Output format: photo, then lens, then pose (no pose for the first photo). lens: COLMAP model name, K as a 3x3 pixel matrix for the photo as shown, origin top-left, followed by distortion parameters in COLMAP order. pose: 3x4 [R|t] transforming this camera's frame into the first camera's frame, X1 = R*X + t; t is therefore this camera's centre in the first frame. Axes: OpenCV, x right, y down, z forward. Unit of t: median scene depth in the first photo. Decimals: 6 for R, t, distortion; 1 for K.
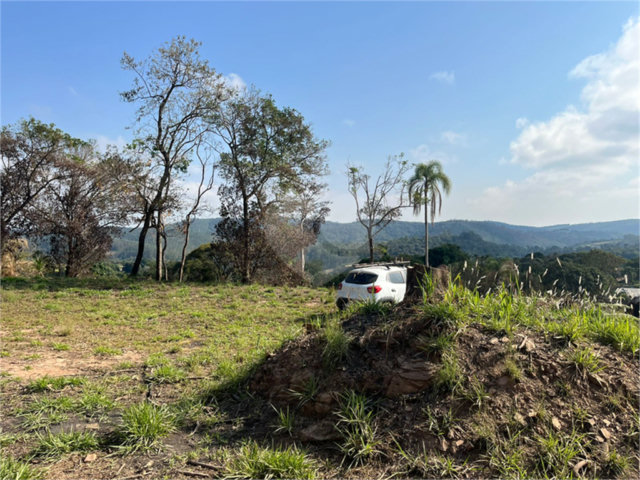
lens RADIAL K [[467.7, 0, 322.2], [0, 467.7, 235.7], [0, 0, 1]] dist [0.091238, -0.139348]
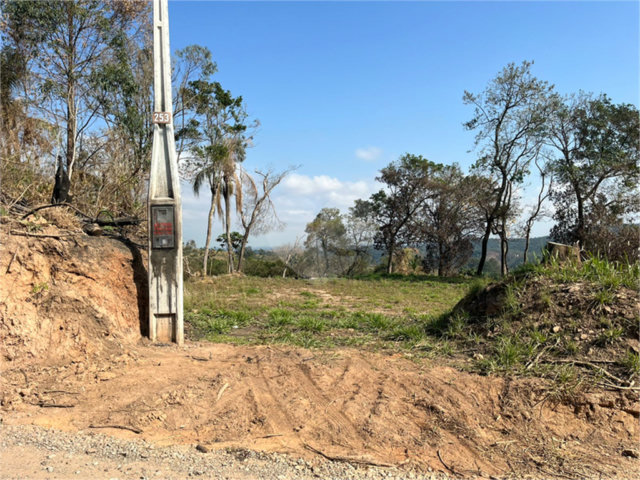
lens RADIAL K [[467.7, 0, 322.2], [0, 467.7, 235.7], [0, 0, 1]] dist [0.091238, -0.139348]
pose [[0.713798, -0.034495, -0.699501, 0.146916], [0.020495, 0.999387, -0.028370, 0.011645], [0.700052, 0.005914, 0.714068, -0.111995]]
